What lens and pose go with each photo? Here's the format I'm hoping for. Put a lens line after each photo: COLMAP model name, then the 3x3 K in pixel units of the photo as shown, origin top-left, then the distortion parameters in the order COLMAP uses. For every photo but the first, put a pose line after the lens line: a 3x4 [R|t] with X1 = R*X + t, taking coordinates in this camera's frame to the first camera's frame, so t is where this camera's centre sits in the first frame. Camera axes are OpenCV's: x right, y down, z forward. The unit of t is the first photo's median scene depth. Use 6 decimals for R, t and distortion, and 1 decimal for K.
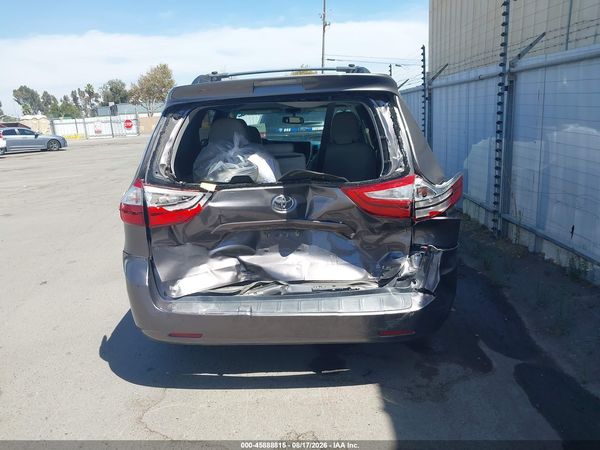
lens RADIAL K [[490.3, 0, 296.1], [0, 490.3, 227.5], [0, 0, 1]] dist [0.021657, -0.048515]
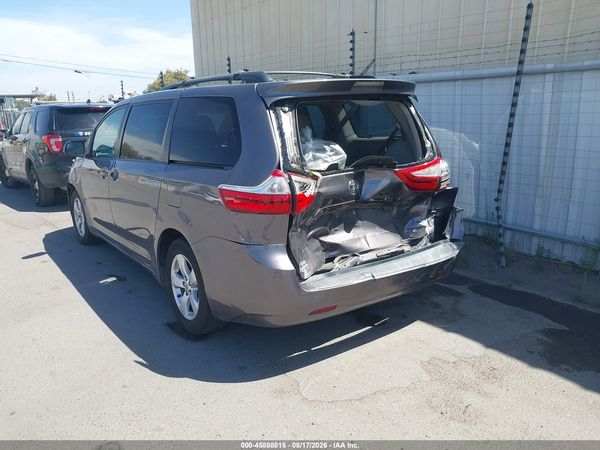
lens RADIAL K [[490.3, 0, 303.8], [0, 490.3, 223.7], [0, 0, 1]] dist [0.021657, -0.048515]
pose [[0.775592, -0.110300, 0.621523, -0.857492], [0.127563, 0.991688, 0.016807, 0.004540], [-0.618211, 0.066248, 0.783216, 0.155922]]
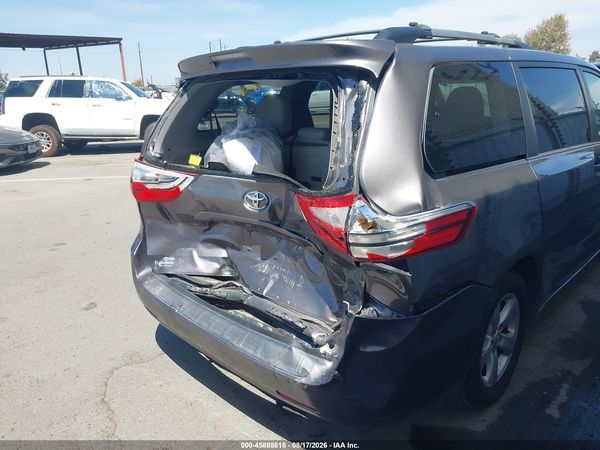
lens RADIAL K [[490.3, 0, 291.0], [0, 490.3, 230.9], [0, 0, 1]] dist [0.021657, -0.048515]
pose [[0.721198, 0.218732, -0.657290, 0.584162], [-0.160012, 0.975782, 0.149150, -0.134239], [0.673996, -0.002393, 0.738731, 0.411871]]
